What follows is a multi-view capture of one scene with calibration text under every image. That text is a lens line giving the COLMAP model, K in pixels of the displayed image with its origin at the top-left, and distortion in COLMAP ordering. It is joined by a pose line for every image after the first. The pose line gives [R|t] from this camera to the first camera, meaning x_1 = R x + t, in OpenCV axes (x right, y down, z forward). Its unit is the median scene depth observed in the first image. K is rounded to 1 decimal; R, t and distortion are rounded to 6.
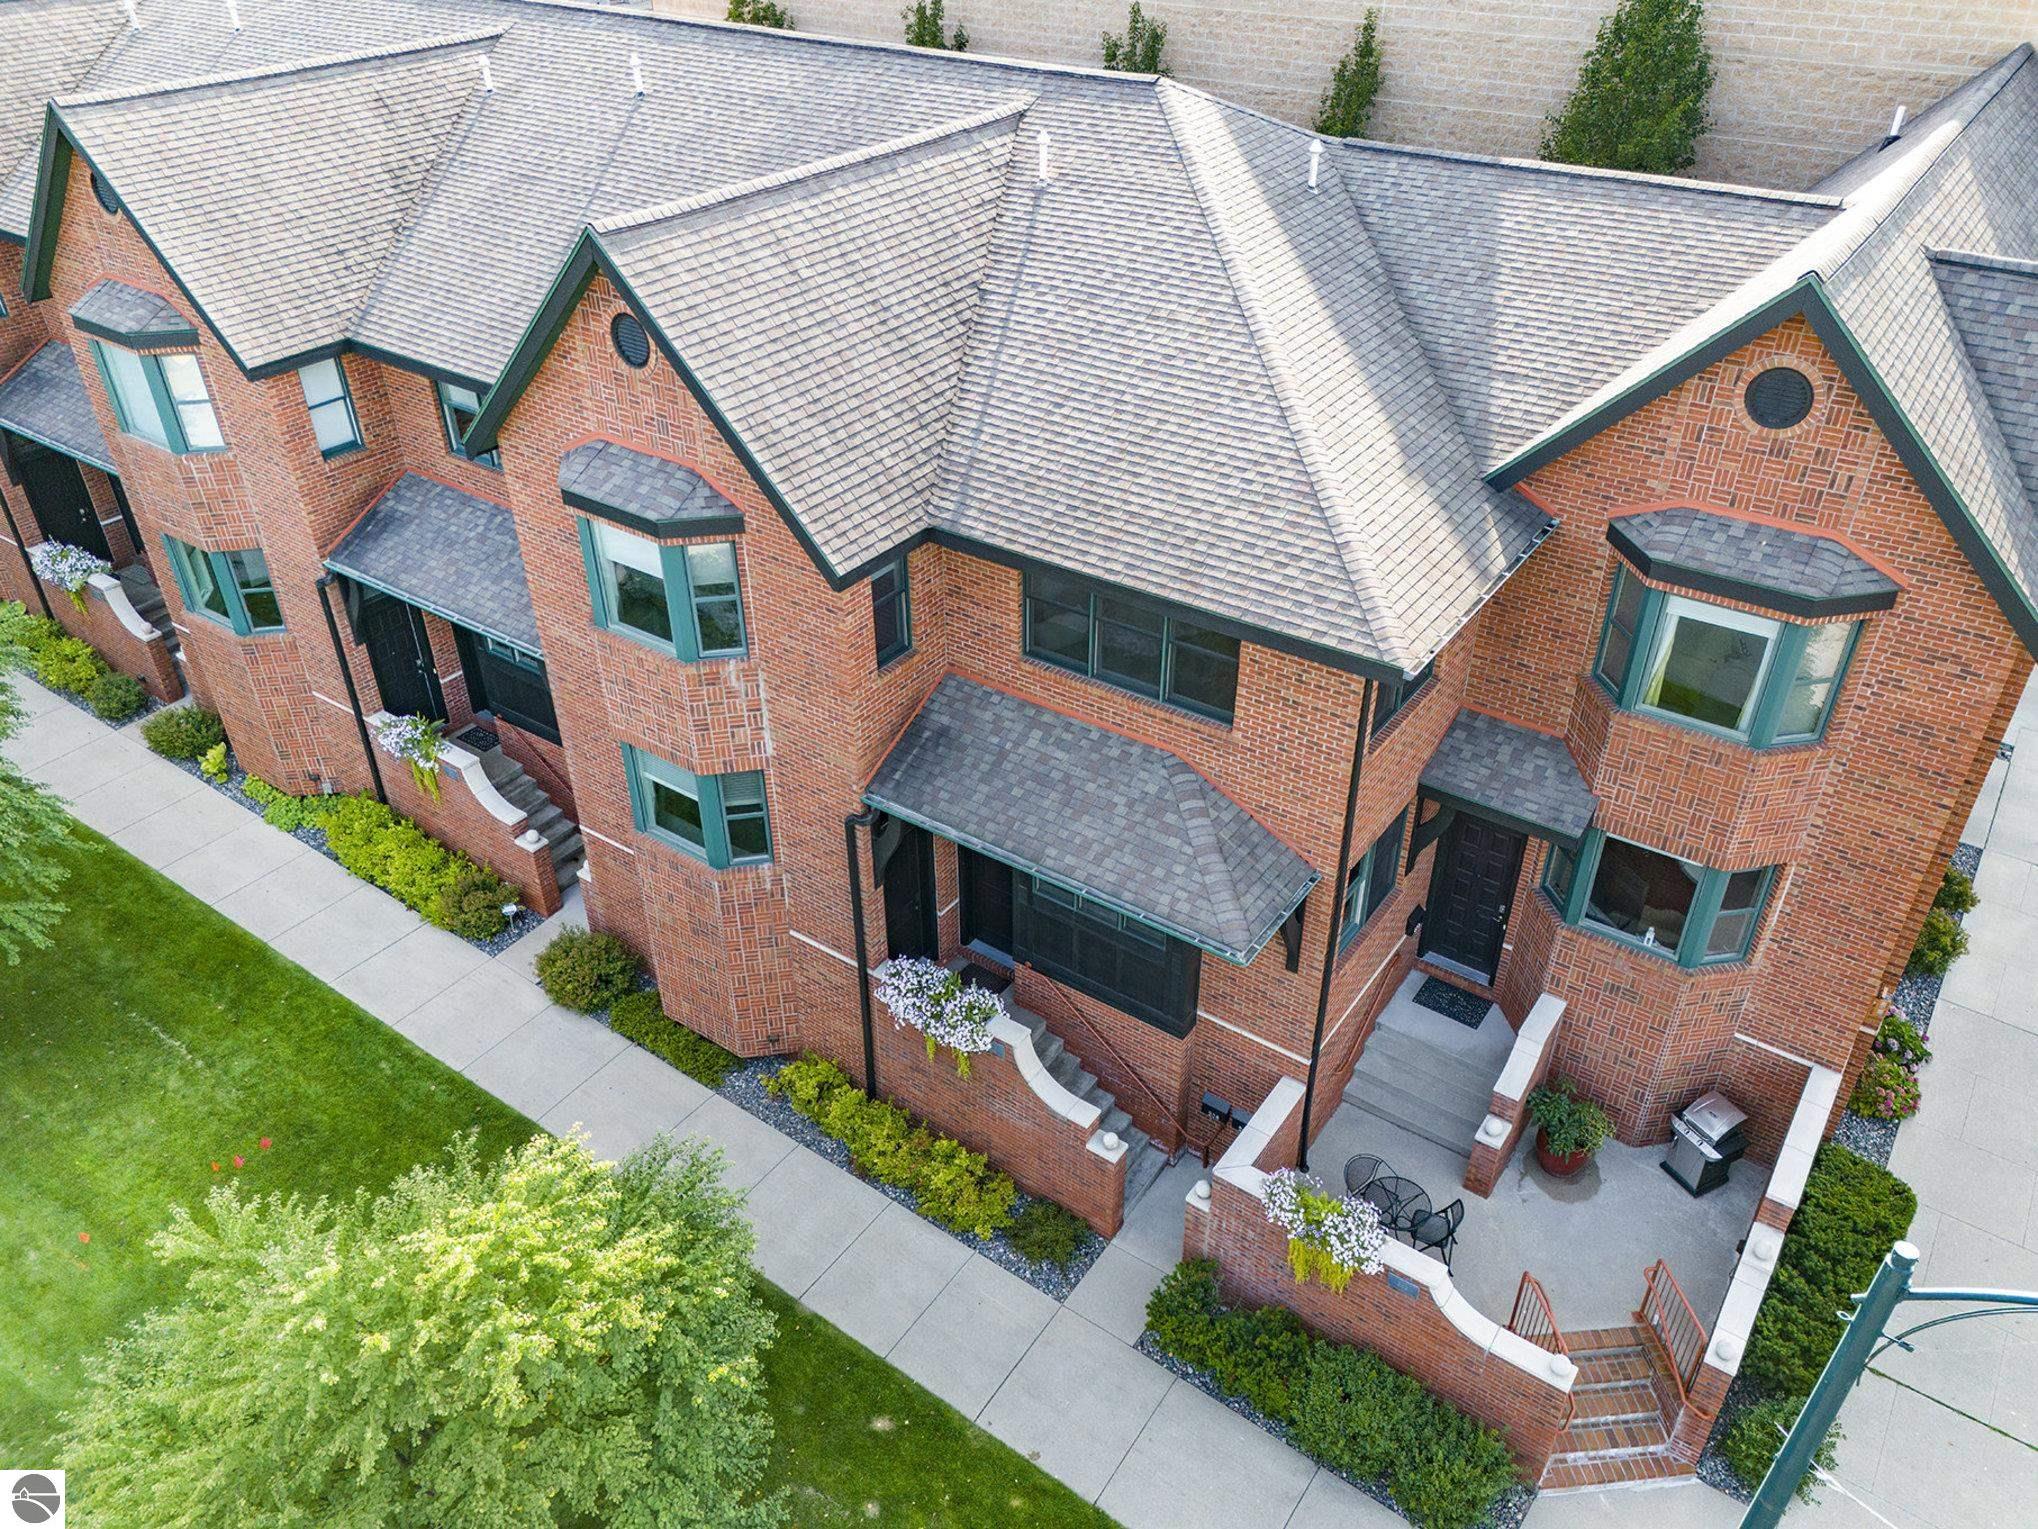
lens RADIAL K [[1489.3, 0, 1014.7], [0, 1489.3, 751.3], [0, 0, 1]] dist [0.093849, -0.097829]
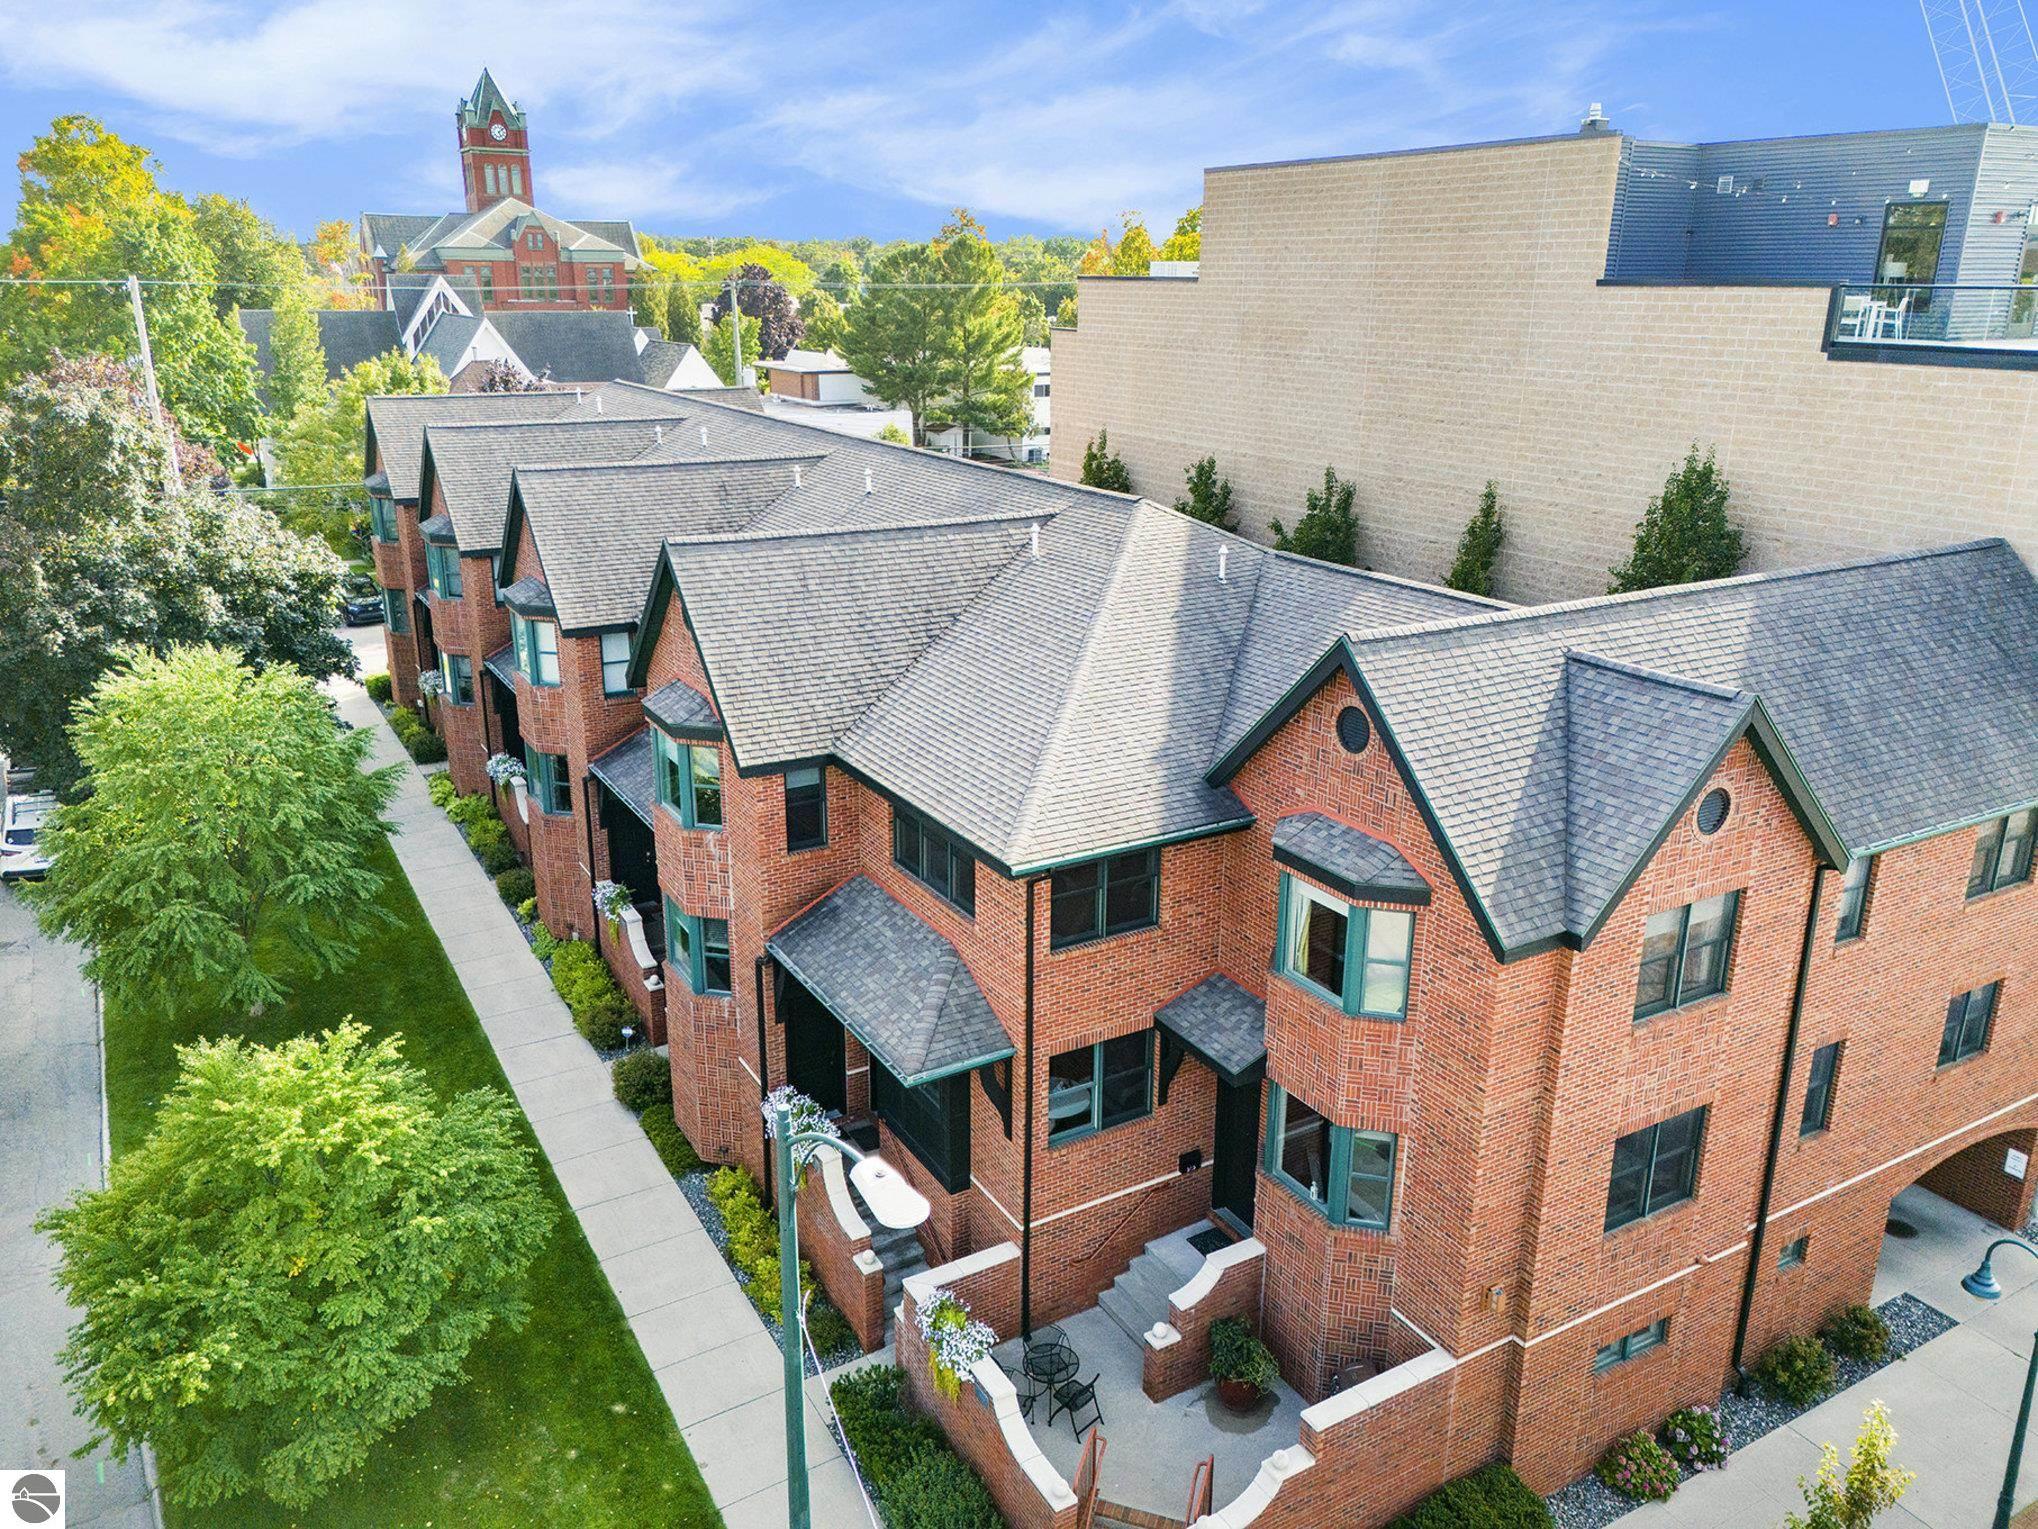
lens RADIAL K [[1489.3, 0, 1014.7], [0, 1489.3, 751.3], [0, 0, 1]] dist [0.093849, -0.097829]
pose [[0.911128, 0.135338, -0.389267, 0.601652], [-0.238927, 0.943074, -0.231357, 0.124379], [0.335796, 0.303802, 0.891597, -0.197181]]
